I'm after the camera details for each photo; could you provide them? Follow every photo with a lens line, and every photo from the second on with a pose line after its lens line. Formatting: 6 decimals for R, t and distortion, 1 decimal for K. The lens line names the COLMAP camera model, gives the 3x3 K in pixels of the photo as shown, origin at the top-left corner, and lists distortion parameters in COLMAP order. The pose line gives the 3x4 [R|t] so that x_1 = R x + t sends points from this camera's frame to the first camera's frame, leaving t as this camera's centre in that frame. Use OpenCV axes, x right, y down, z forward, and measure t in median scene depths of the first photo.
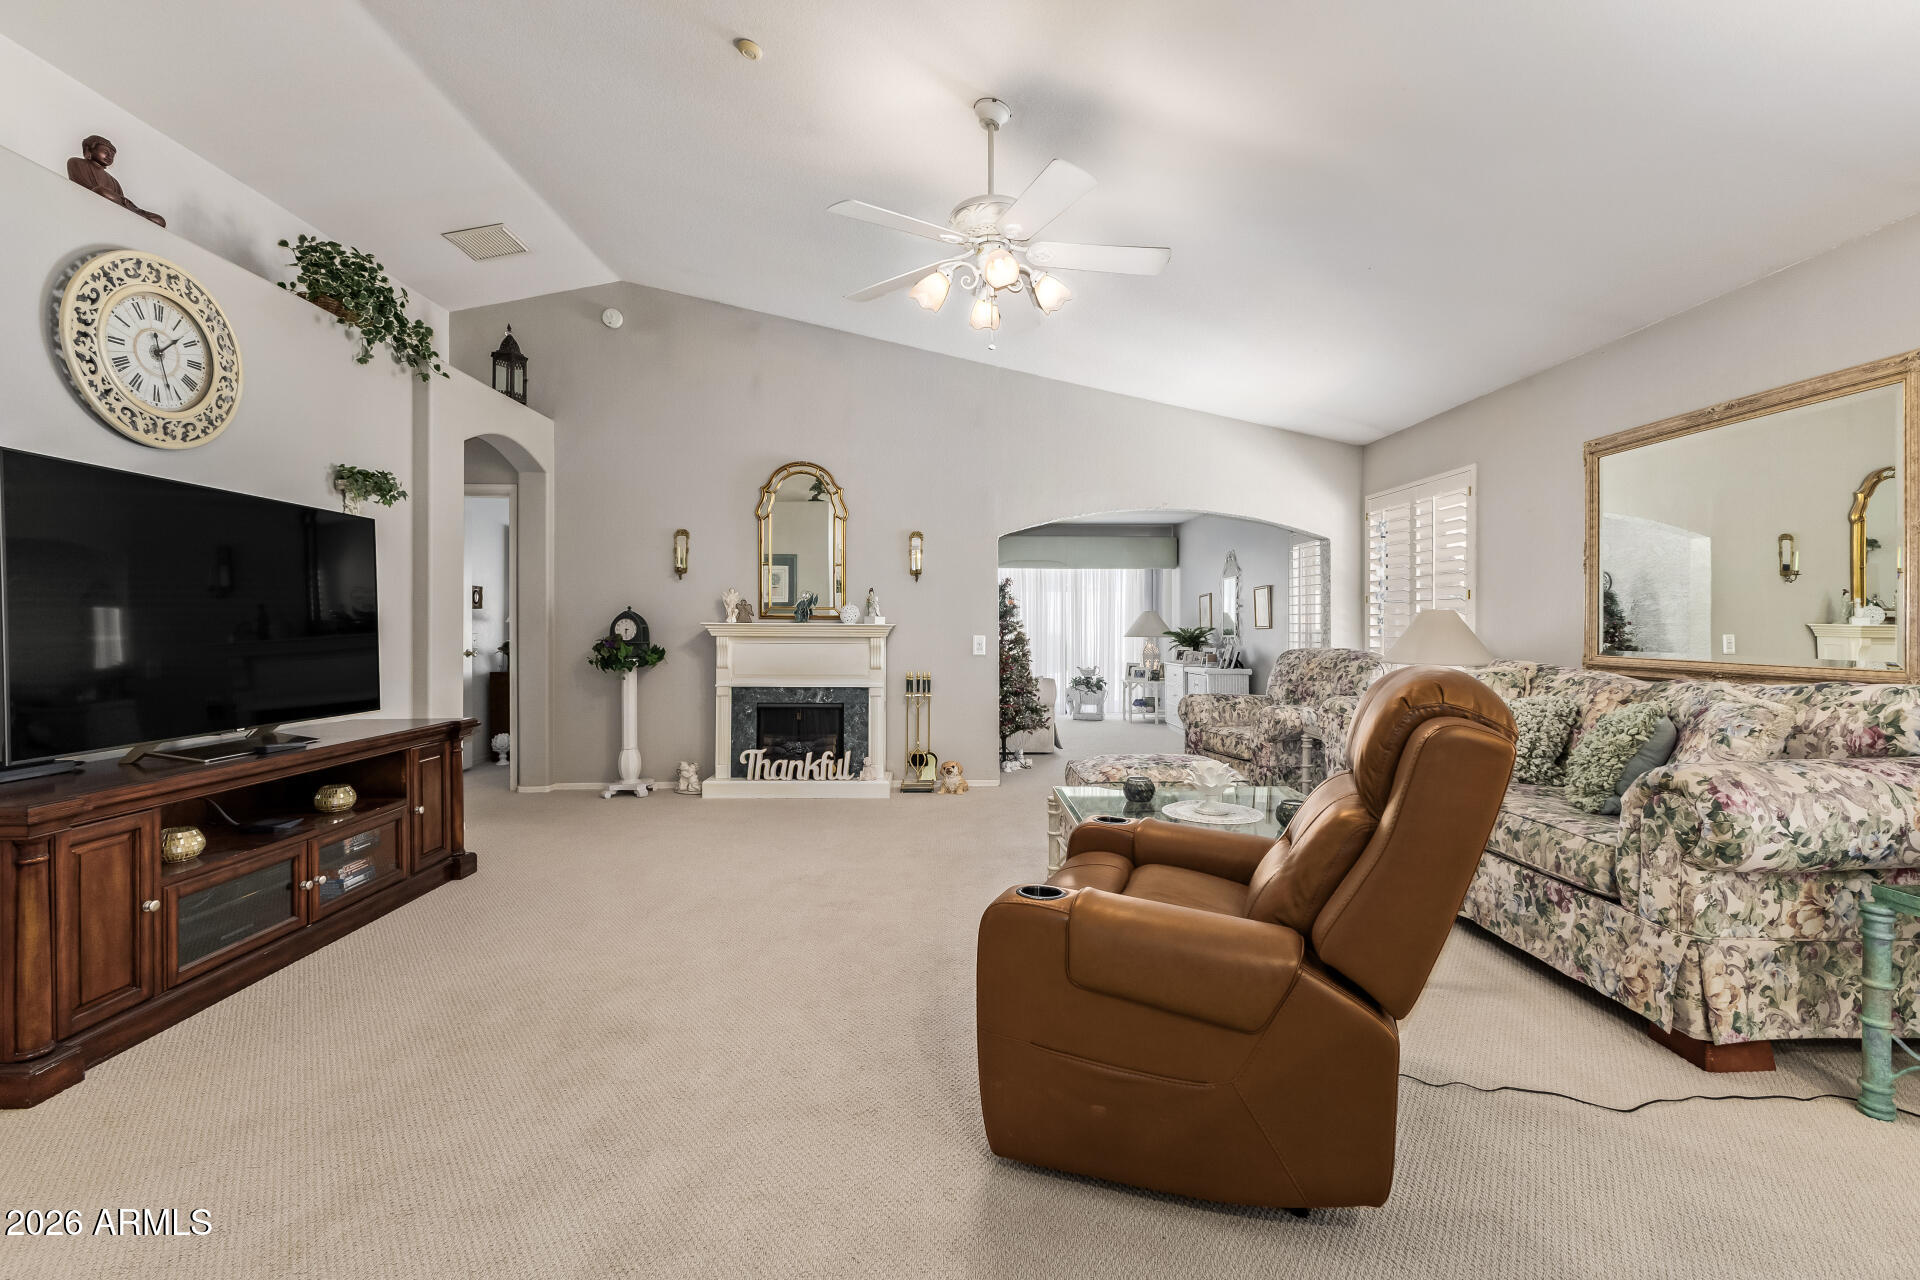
lens RADIAL K [[826.8, 0, 966.4], [0, 826.8, 638.3], [0, 0, 1]] dist [0.001440, 0.000549]
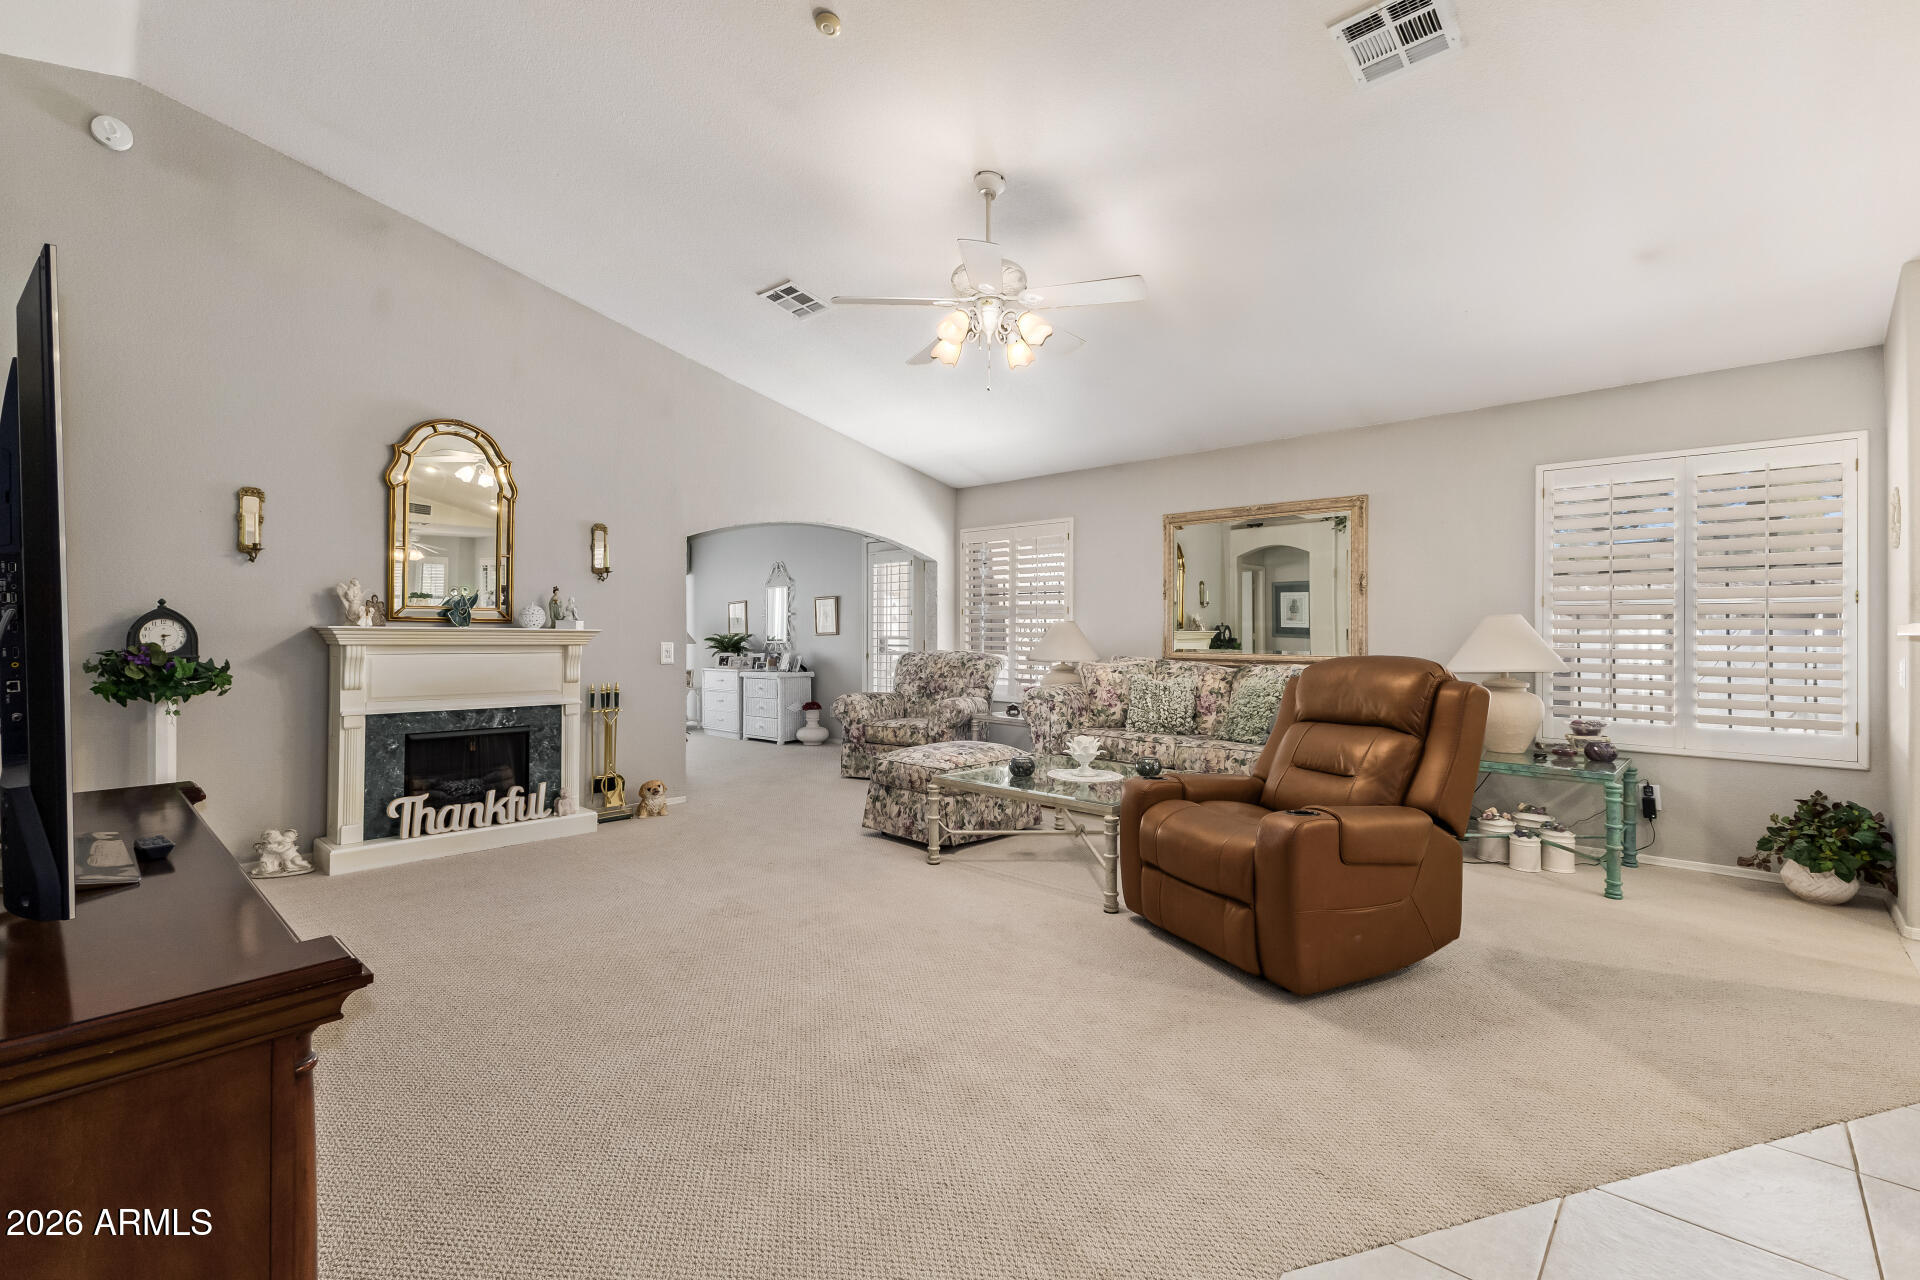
lens RADIAL K [[826.8, 0, 966.4], [0, 826.8, 638.3], [0, 0, 1]] dist [0.001440, 0.000549]
pose [[0.709640, -0.002834, 0.704559, -0.422920], [0.008484, 0.999954, -0.004523, -0.000851], [-0.704514, 0.009187, 0.709631, 0.113163]]
